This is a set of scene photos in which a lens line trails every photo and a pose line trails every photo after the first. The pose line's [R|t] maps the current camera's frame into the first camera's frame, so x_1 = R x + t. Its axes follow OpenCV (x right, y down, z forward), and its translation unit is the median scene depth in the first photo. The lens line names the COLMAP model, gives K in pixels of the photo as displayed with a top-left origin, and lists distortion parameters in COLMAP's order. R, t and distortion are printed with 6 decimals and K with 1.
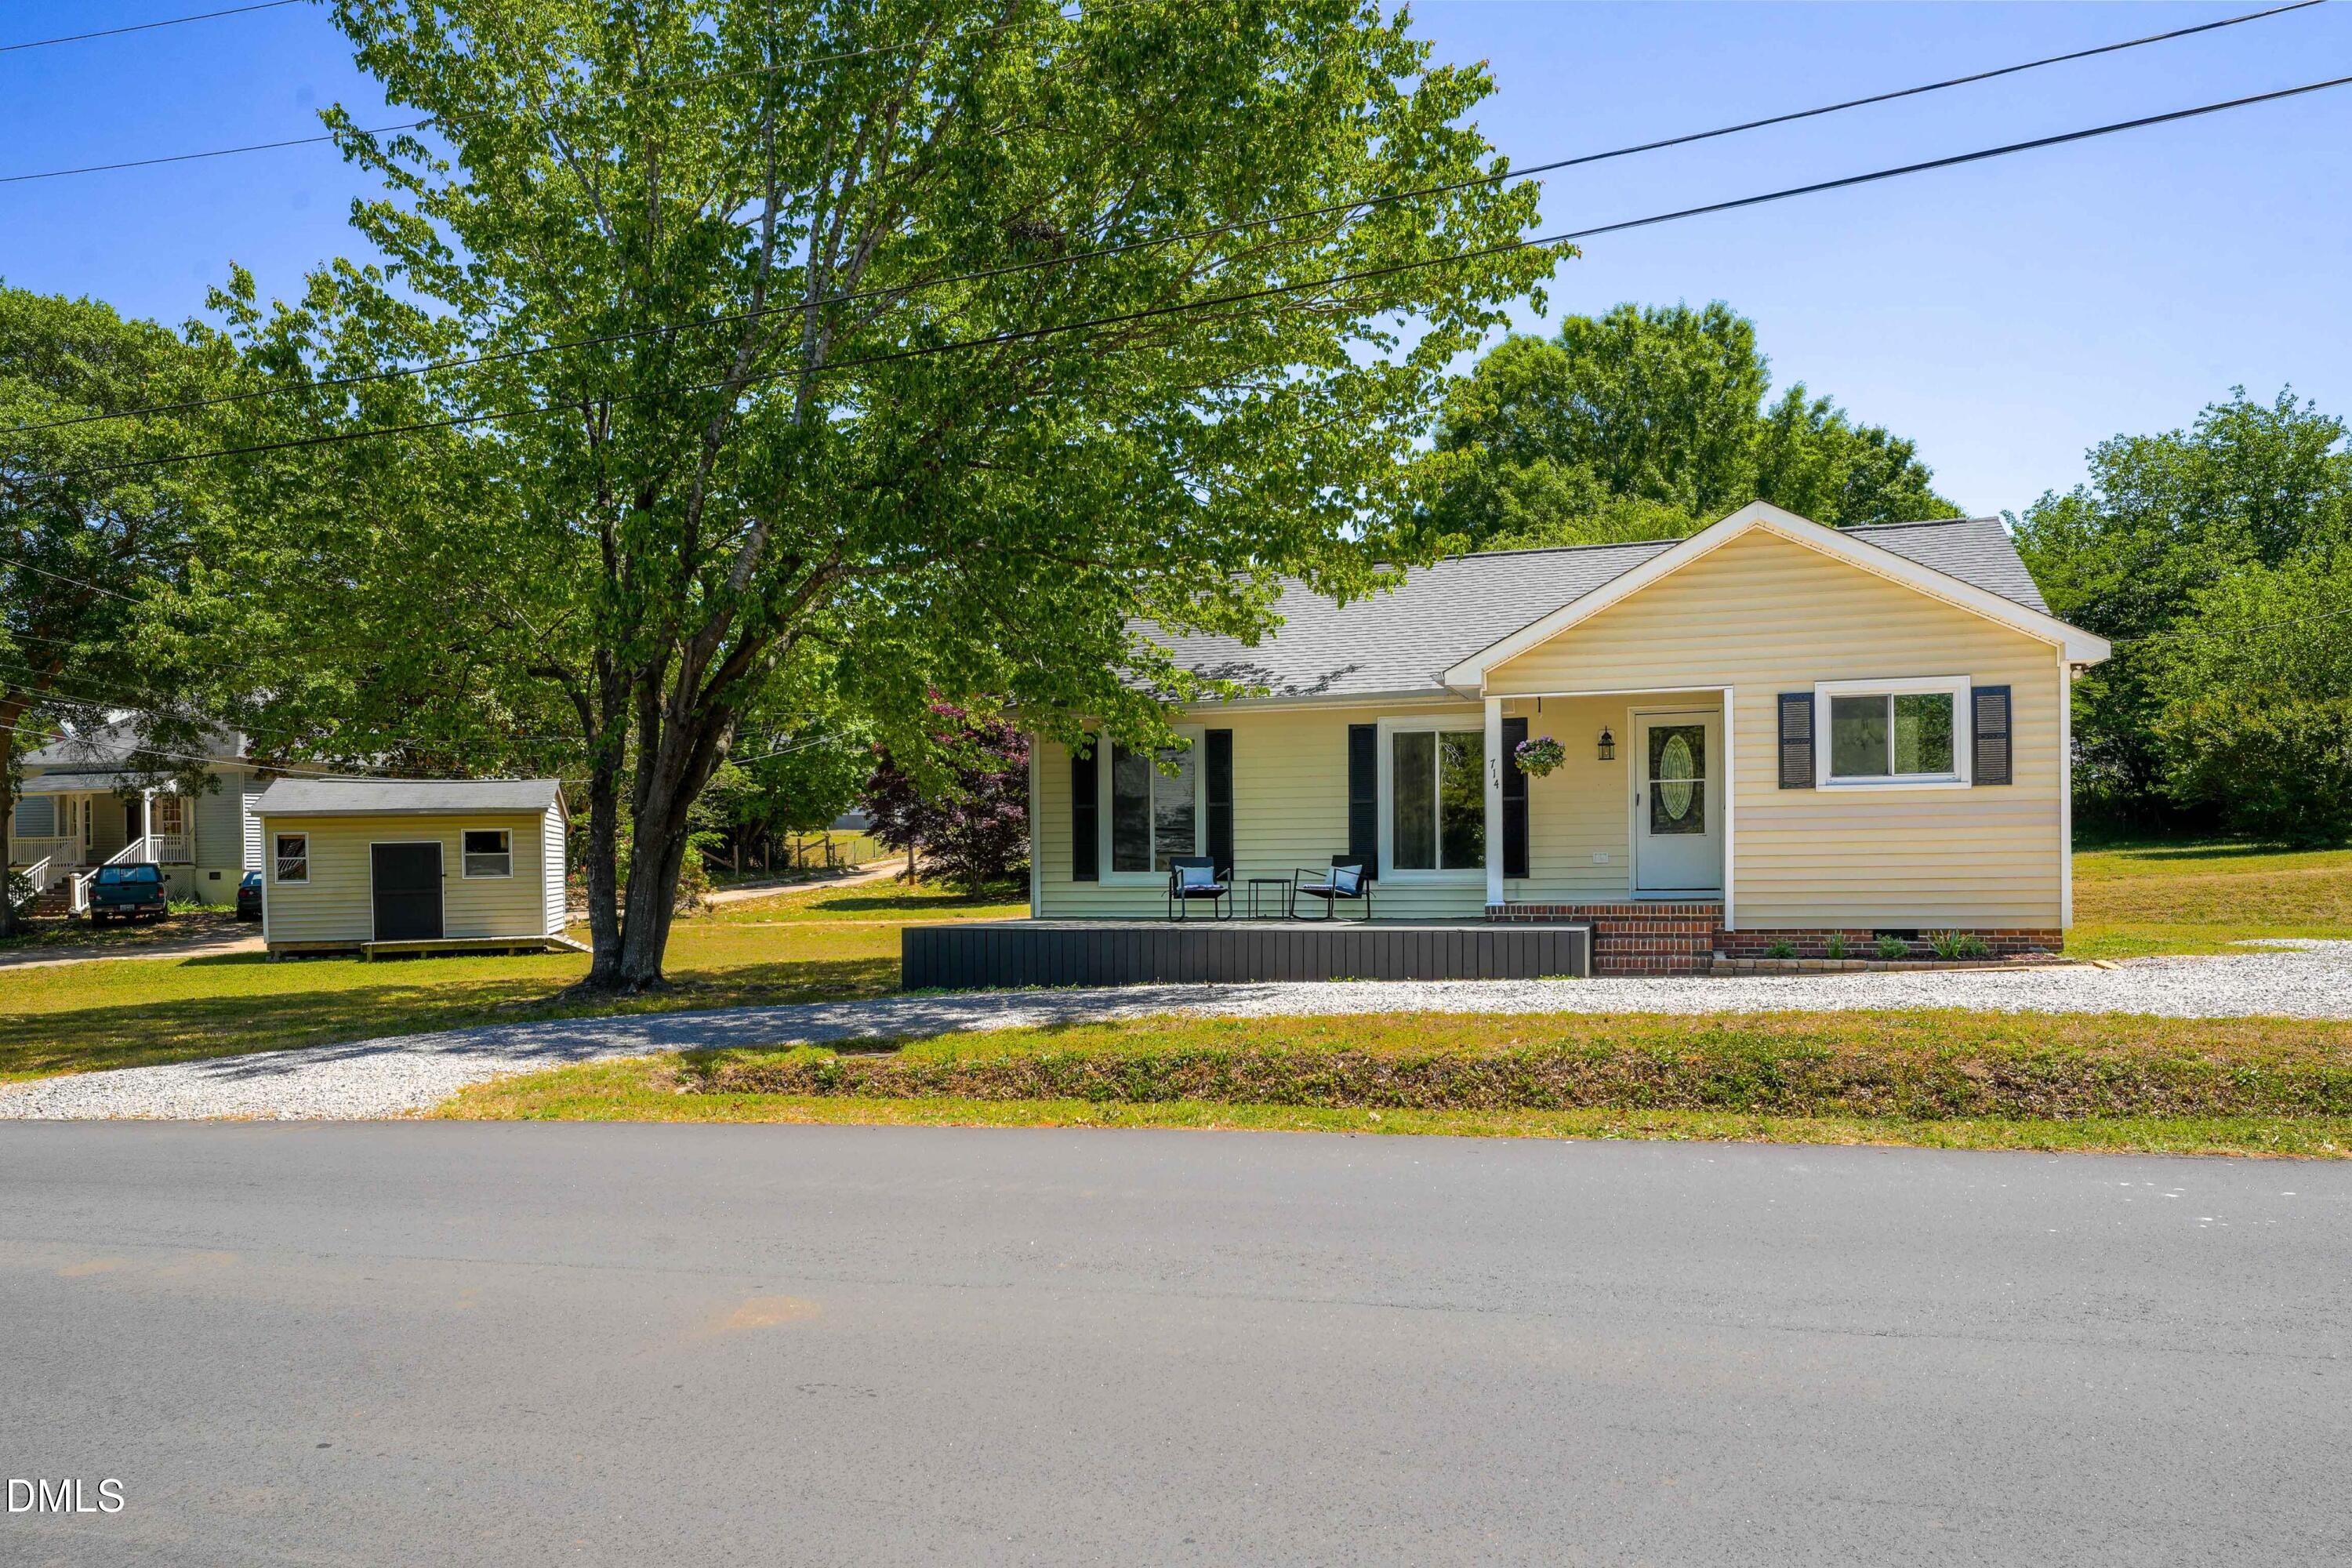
lens RADIAL K [[1786.8, 0, 1122.8], [0, 1786.8, 826.2], [0, 0, 1]] dist [0.036474, -0.007644]
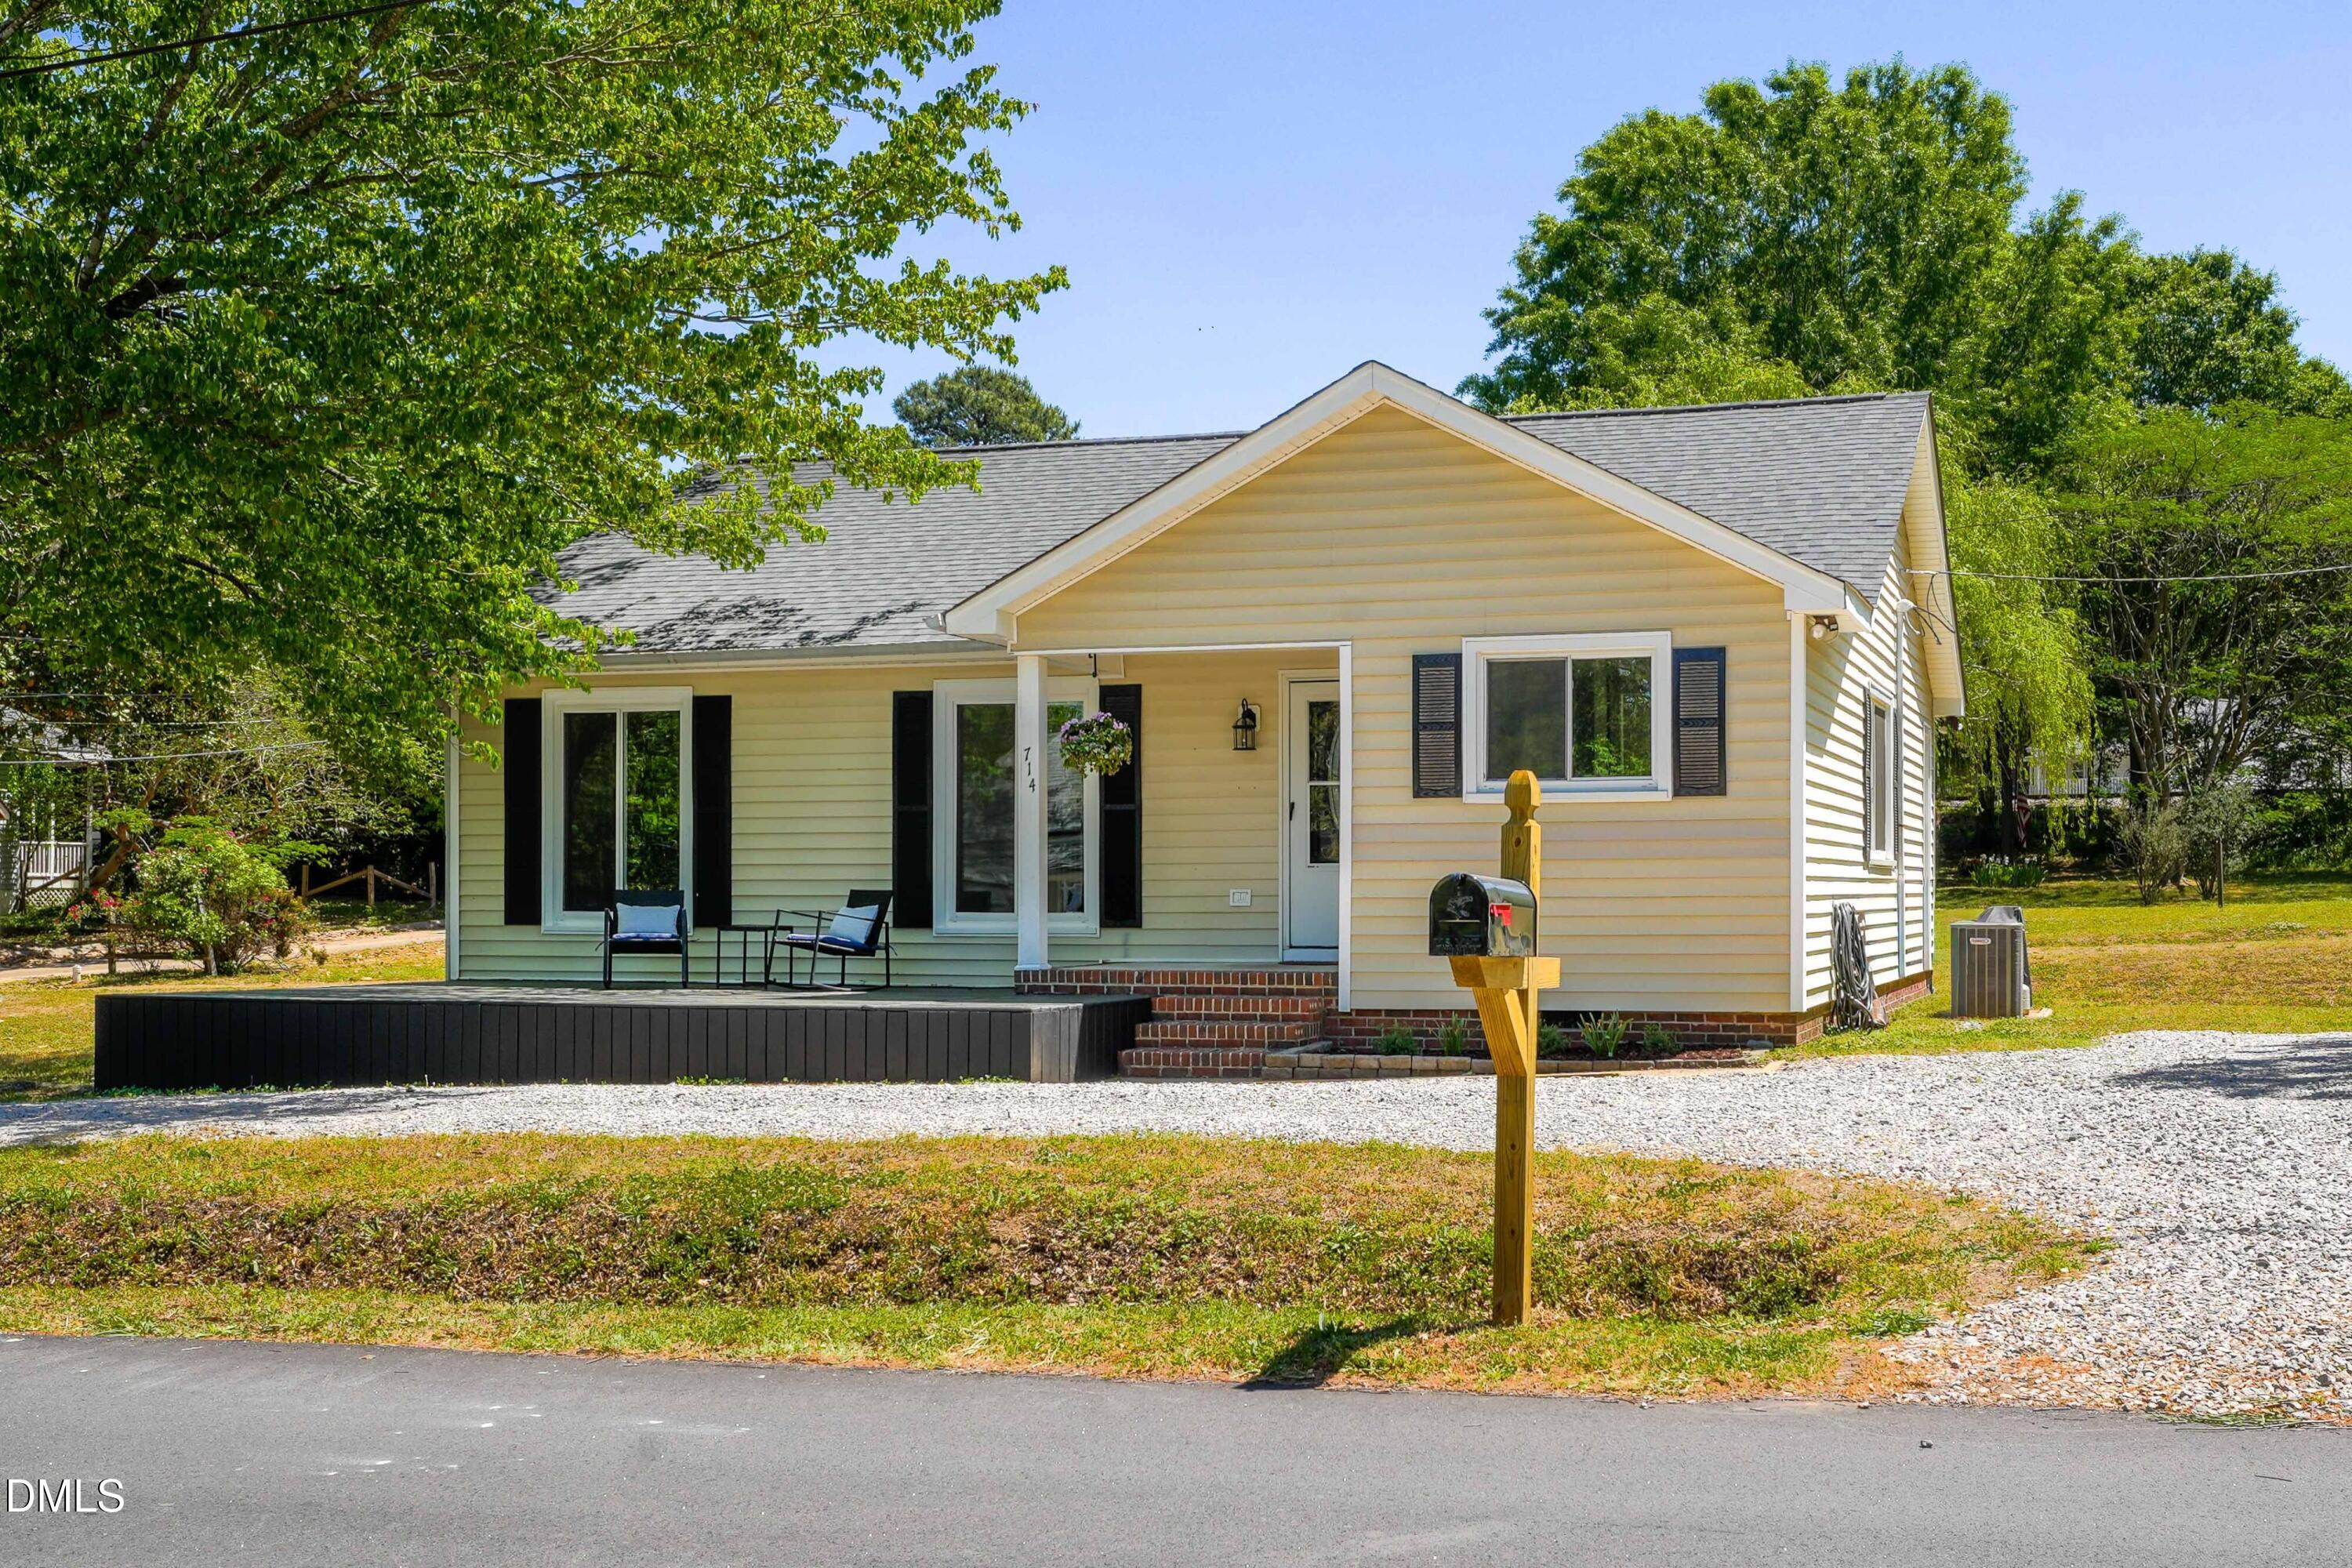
lens RADIAL K [[2730.0, 0, 1322.5], [0, 2730.0, 815.9], [0, 0, 1]] dist [0.012976, 0.000000]
pose [[0.999838, 0.011522, 0.013822, 0.273778], [-0.011402, 0.999897, -0.008722, -0.004224], [-0.013921, 0.008563, 0.999866, -0.006464]]
